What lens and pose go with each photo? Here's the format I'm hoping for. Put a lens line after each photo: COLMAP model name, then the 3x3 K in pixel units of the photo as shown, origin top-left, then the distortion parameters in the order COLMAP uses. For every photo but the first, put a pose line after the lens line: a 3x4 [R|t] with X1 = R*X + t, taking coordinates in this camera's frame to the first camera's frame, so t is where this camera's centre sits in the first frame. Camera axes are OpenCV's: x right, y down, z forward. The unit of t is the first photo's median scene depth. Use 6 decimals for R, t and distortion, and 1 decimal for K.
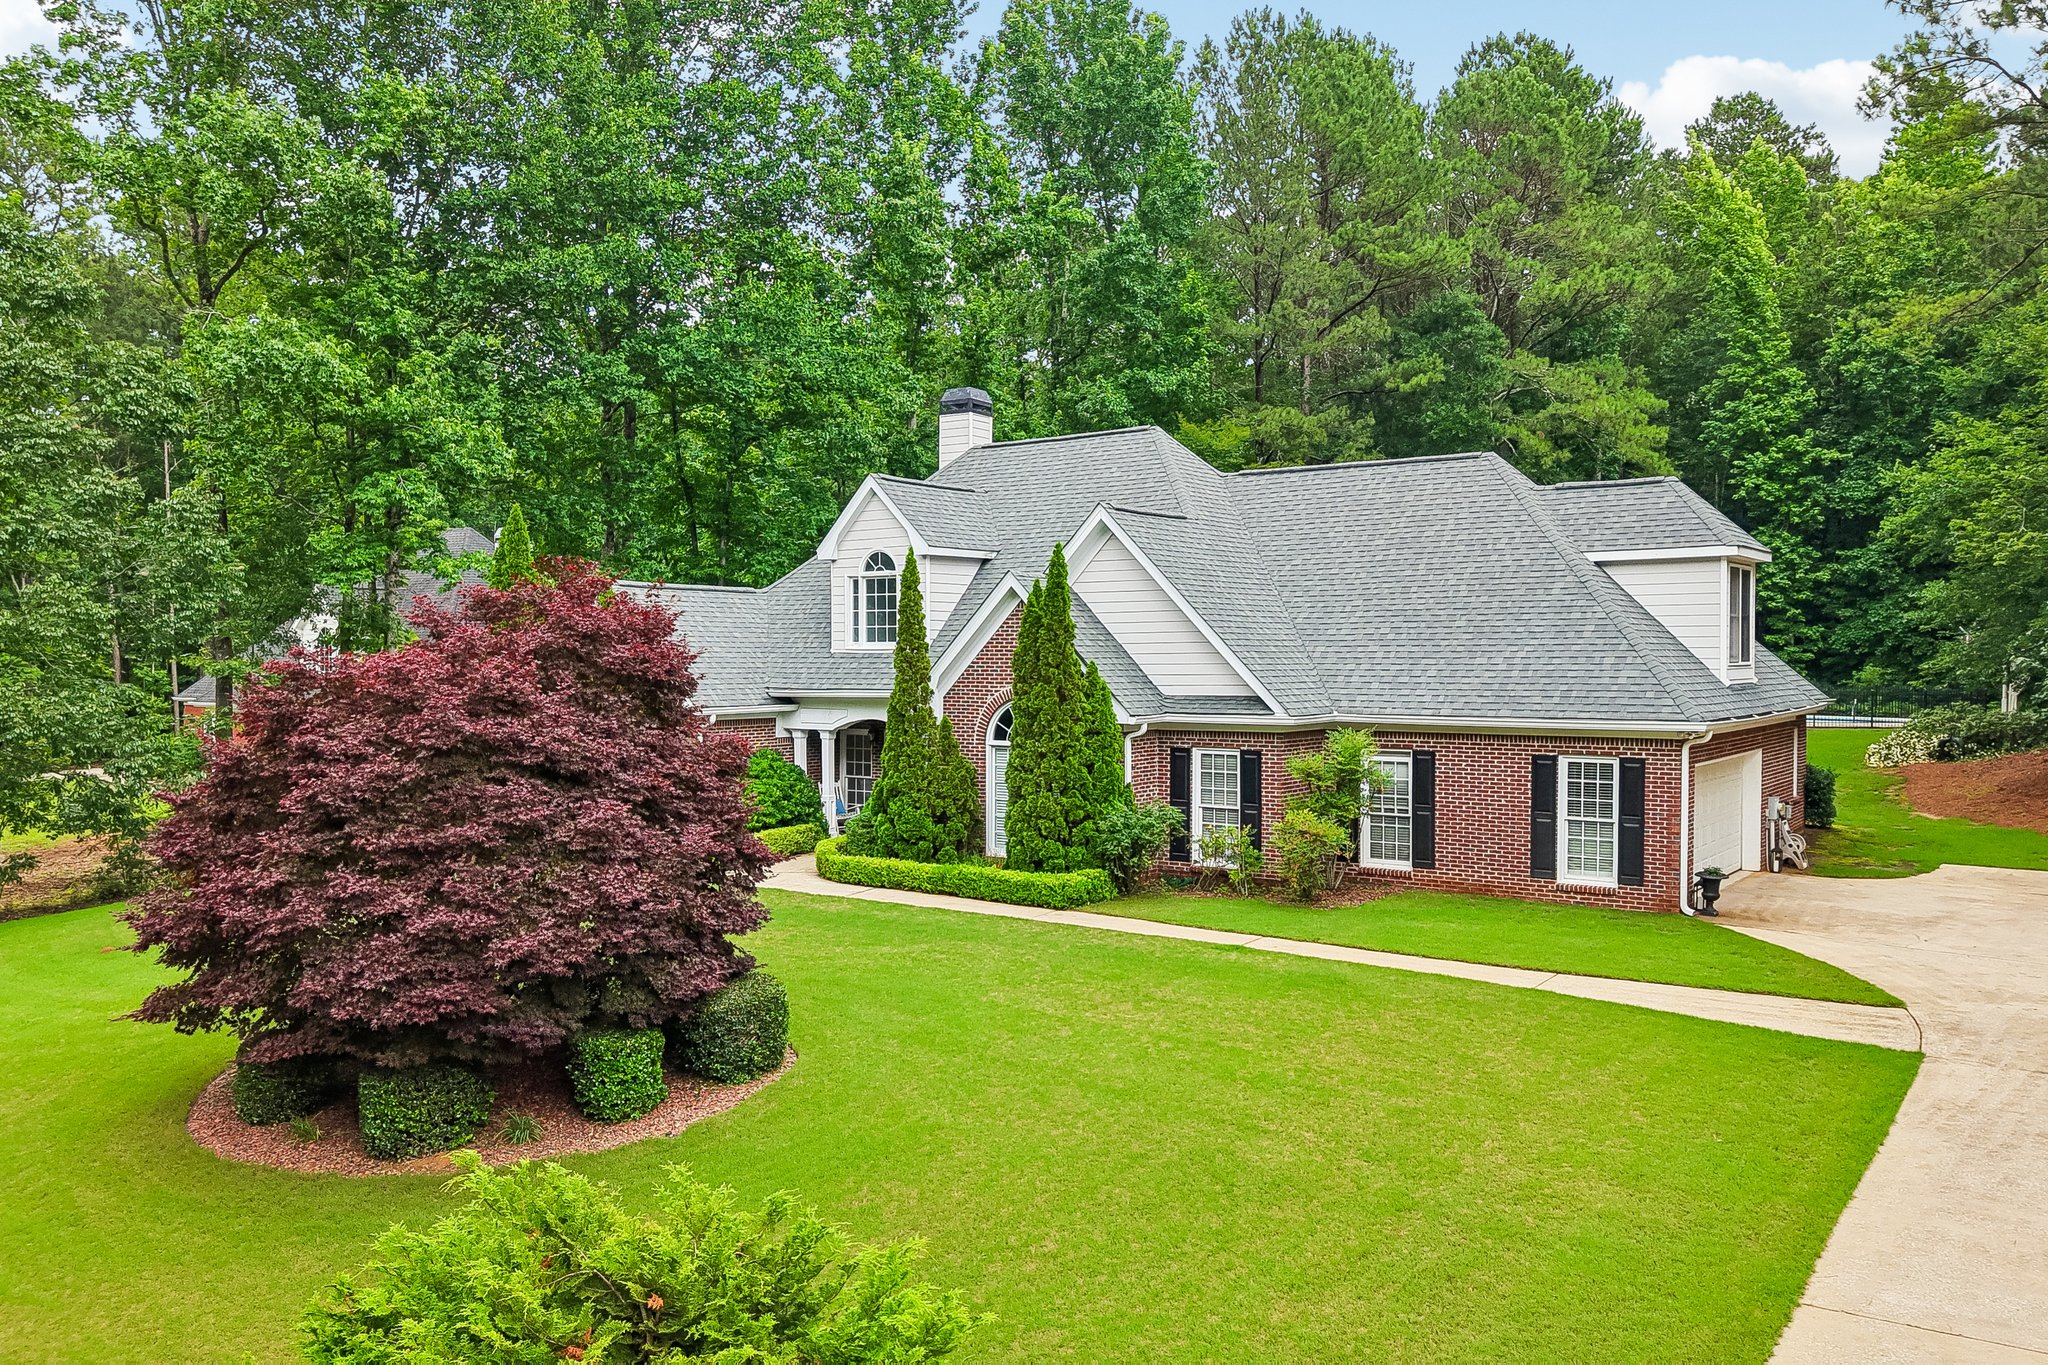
lens RADIAL K [[1620.3, 0, 1024.0], [0, 1620.3, 682.5], [0, 0, 1]] dist [0.097356, -0.204636]
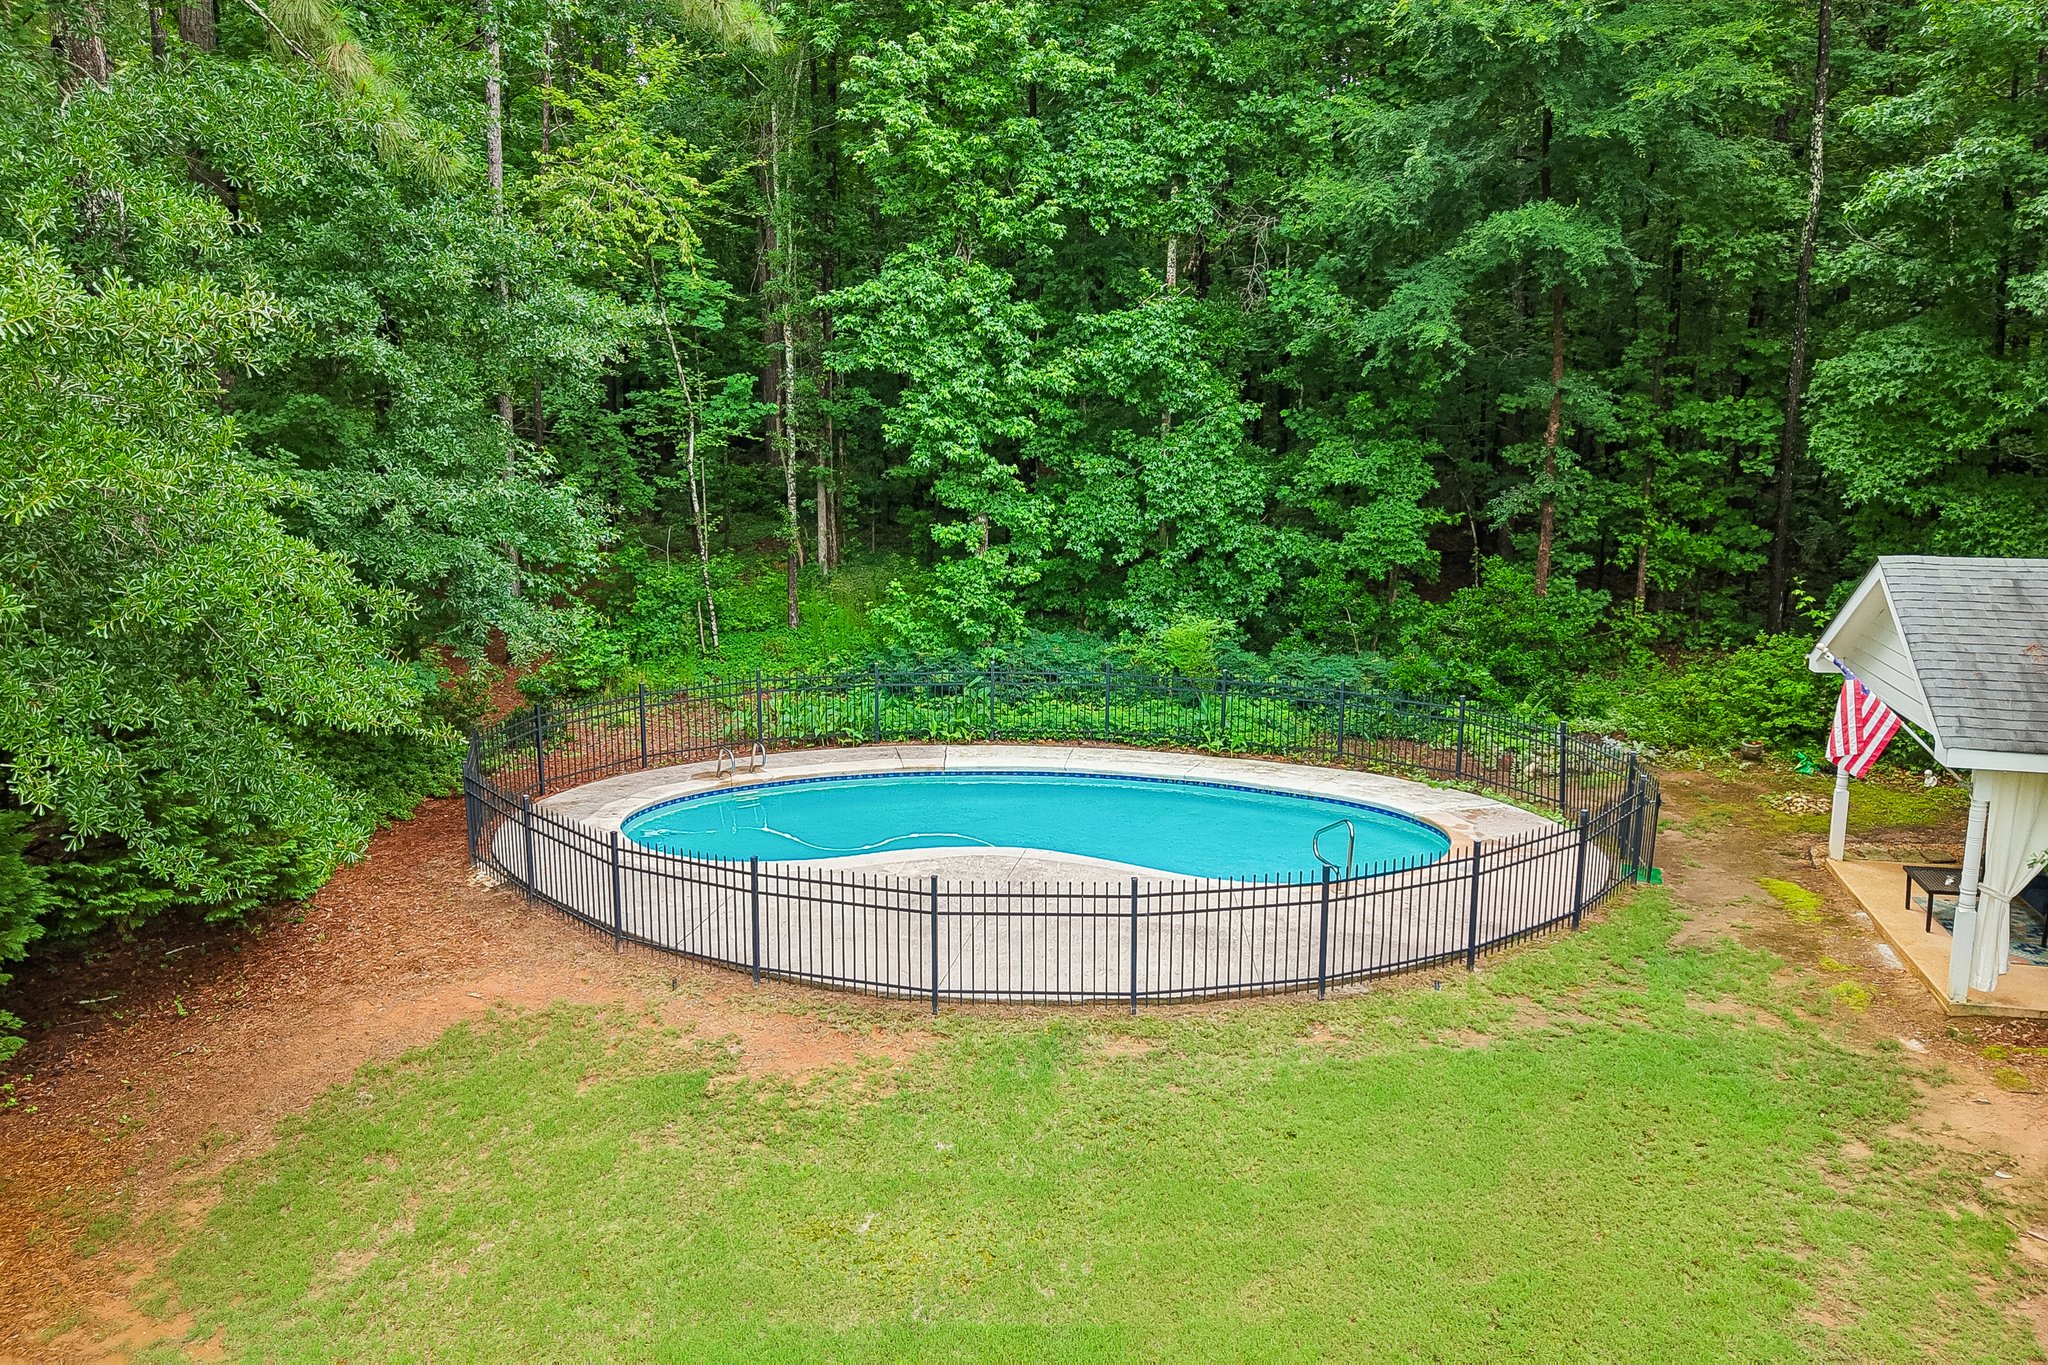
lens RADIAL K [[1620.3, 0, 1024.0], [0, 1620.3, 682.5], [0, 0, 1]] dist [0.097356, -0.204636]
pose [[0.792691, -0.108598, 0.599873, 0.229557], [0.001420, 0.984332, 0.176321, -0.061358], [-0.609622, -0.138916, 0.780425, 0.676272]]
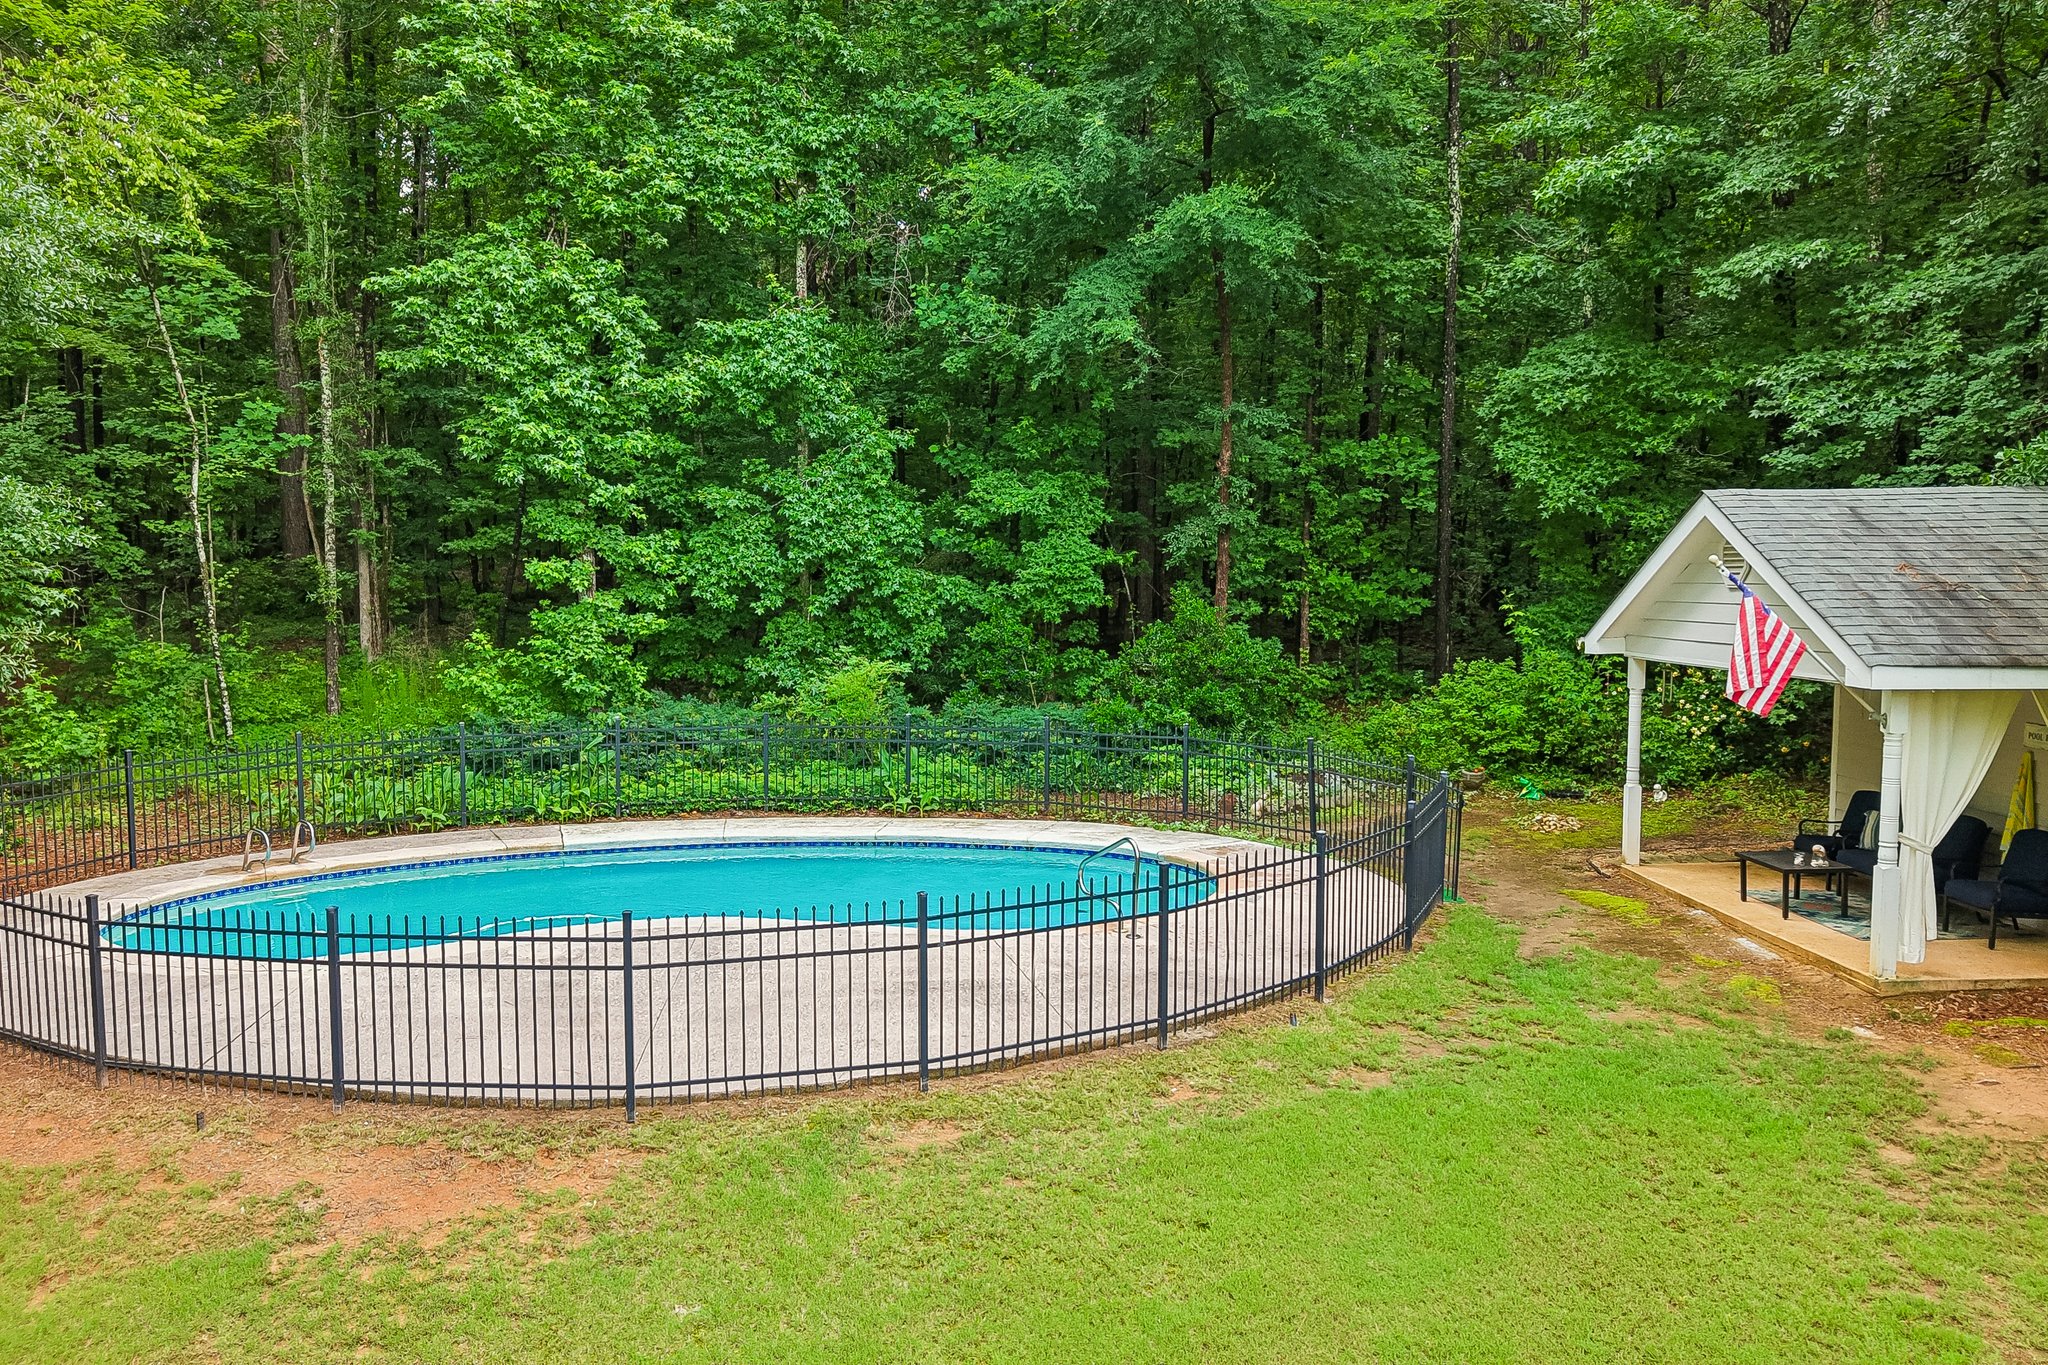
lens RADIAL K [[1620.3, 0, 1024.0], [0, 1620.3, 682.5], [0, 0, 1]] dist [0.097356, -0.204636]
pose [[0.593610, -0.065442, 0.802087, 0.252586], [0.008508, 0.997143, 0.075060, -0.028510], [-0.804708, -0.037732, 0.592471, 0.735060]]
